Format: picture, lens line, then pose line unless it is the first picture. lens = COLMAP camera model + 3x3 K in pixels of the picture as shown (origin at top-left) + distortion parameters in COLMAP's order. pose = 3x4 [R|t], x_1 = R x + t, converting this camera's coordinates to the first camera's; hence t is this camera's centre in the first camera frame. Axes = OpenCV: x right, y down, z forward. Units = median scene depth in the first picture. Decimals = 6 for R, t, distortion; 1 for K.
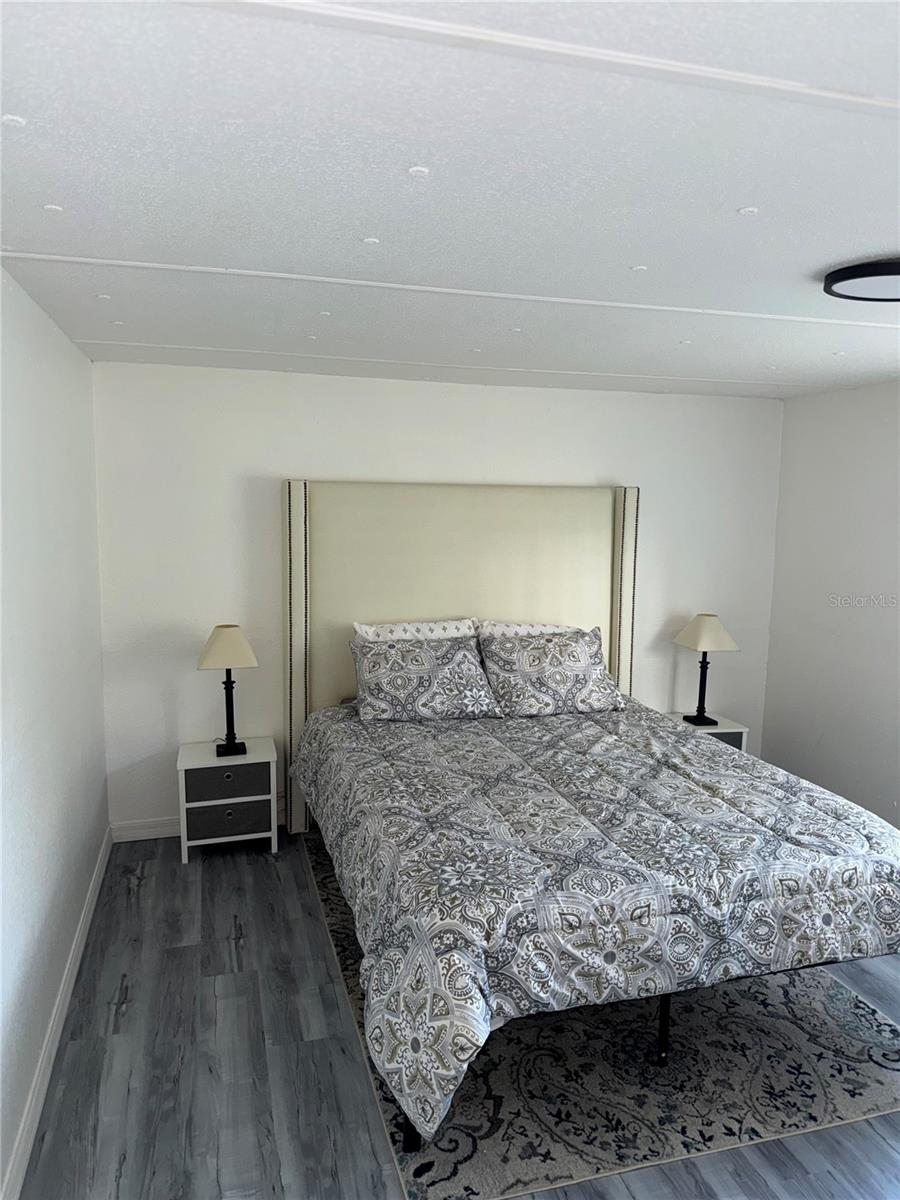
lens RADIAL K [[810.0, 0, 450.0], [0, 810.0, 600.0], [0, 0, 1]] dist [0.108577, -0.171676]
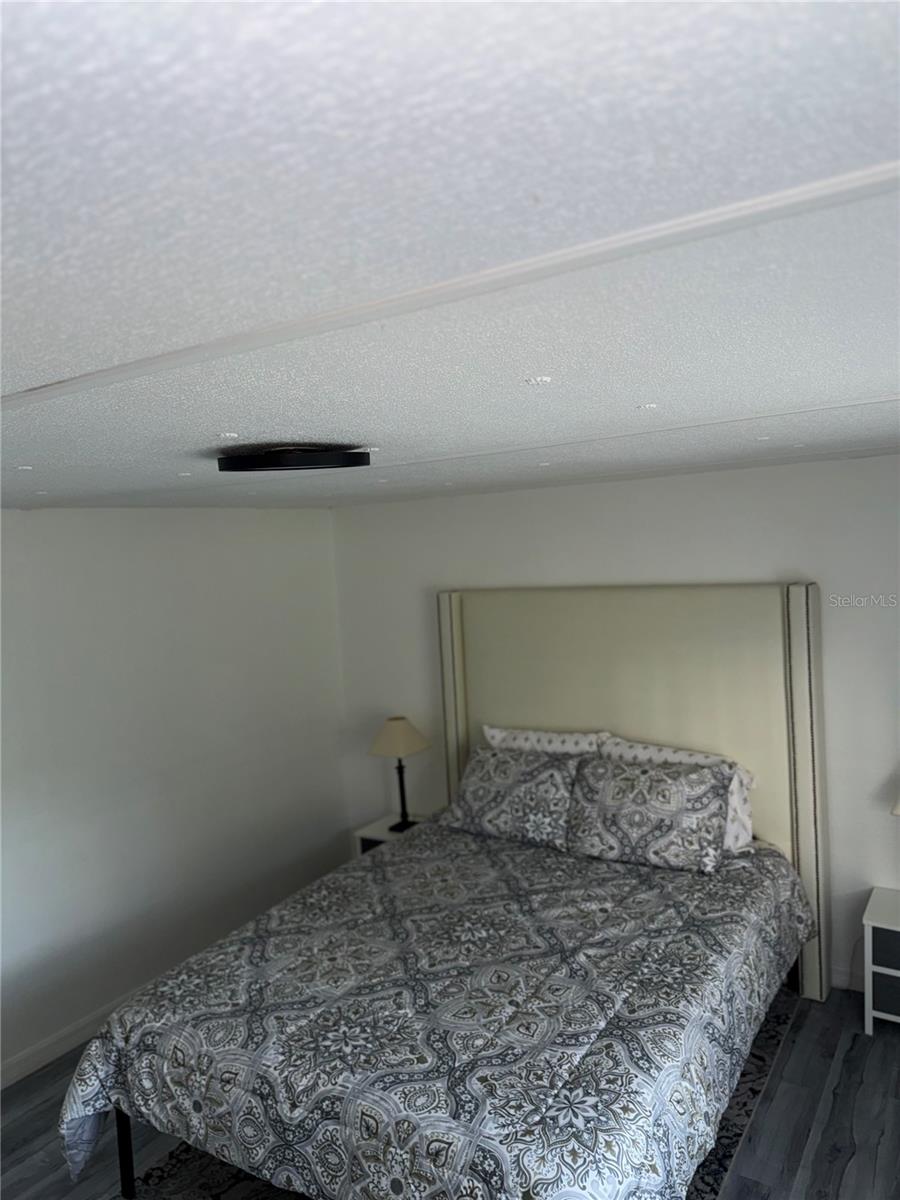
lens RADIAL K [[846.2, 0, 483.8], [0, 846.2, 579.9], [0, 0, 1]] dist [0.086367, -0.110655]
pose [[0.675485, -0.018967, -0.737130, 0.960679], [-0.025905, 0.998442, -0.049429, -0.146930], [0.736919, 0.052484, 0.673941, 0.374502]]
